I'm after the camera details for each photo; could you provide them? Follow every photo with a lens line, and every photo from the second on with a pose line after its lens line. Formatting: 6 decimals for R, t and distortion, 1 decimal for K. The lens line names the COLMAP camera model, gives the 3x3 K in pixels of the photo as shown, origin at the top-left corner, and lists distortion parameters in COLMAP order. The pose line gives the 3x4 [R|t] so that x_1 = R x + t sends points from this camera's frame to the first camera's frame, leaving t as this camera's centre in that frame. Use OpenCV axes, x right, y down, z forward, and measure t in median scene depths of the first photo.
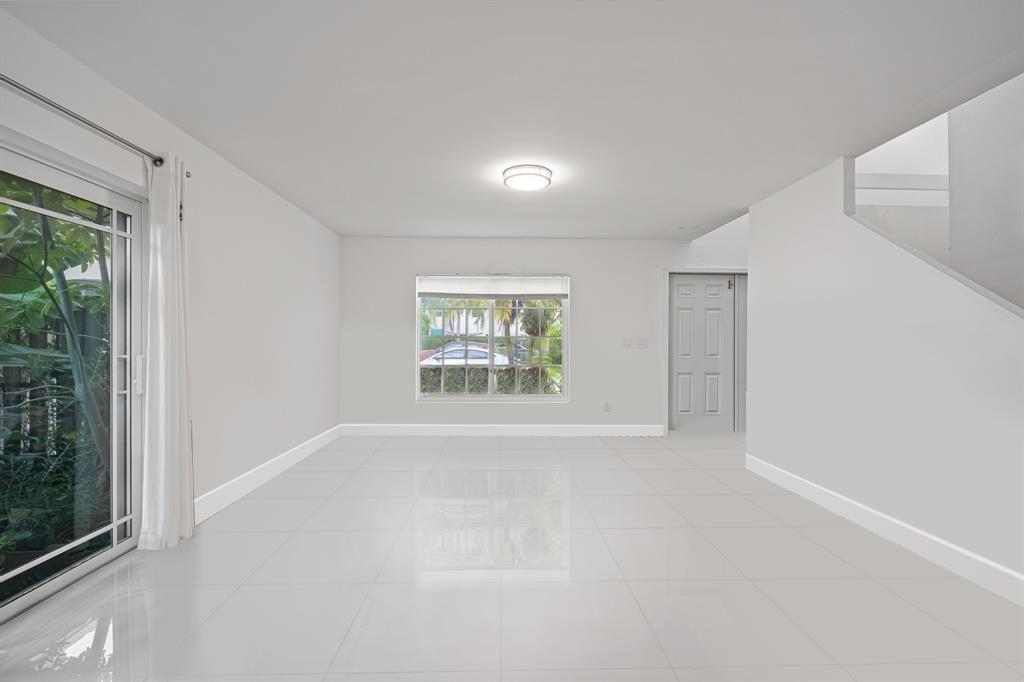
lens RADIAL K [[468.9, 0, 508.6], [0, 468.9, 345.5], [0, 0, 1]] dist [-0.003813, 0.003863]
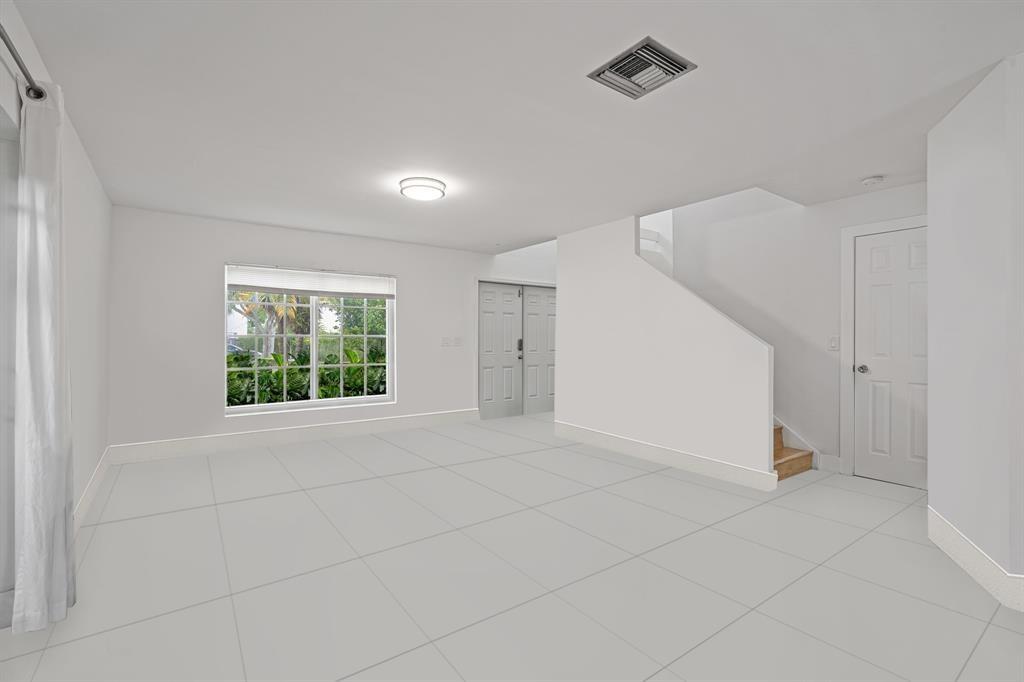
lens RADIAL K [[468.9, 0, 516.7], [0, 468.9, 338.6], [0, 0, 1]] dist [-0.003813, 0.003863]
pose [[0.824768, -0.001352, 0.565469, -0.244329], [0.008693, 0.999909, -0.010289, 0.000607], [-0.565404, 0.013402, 0.824705, -0.007855]]
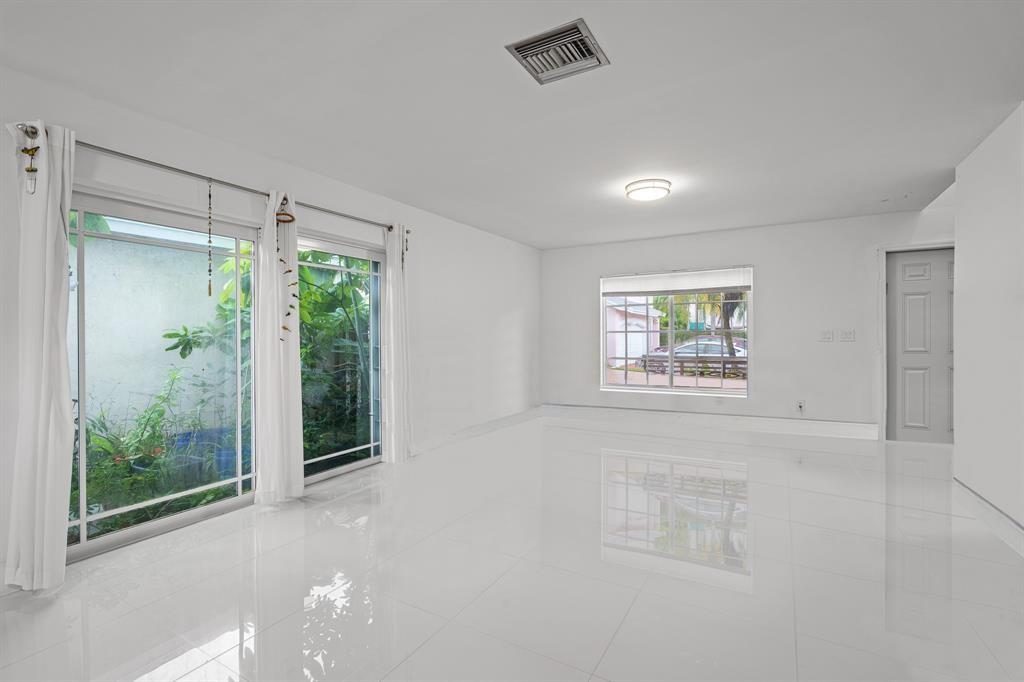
lens RADIAL K [[468.9, 0, 512.8], [0, 468.9, 338.9], [0, 0, 1]] dist [-0.003813, 0.003863]
pose [[0.855605, -0.007271, -0.517579, 0.211518], [0.005144, 0.999971, -0.005543, 0.004040], [0.517604, 0.002080, 0.855618, -0.084478]]
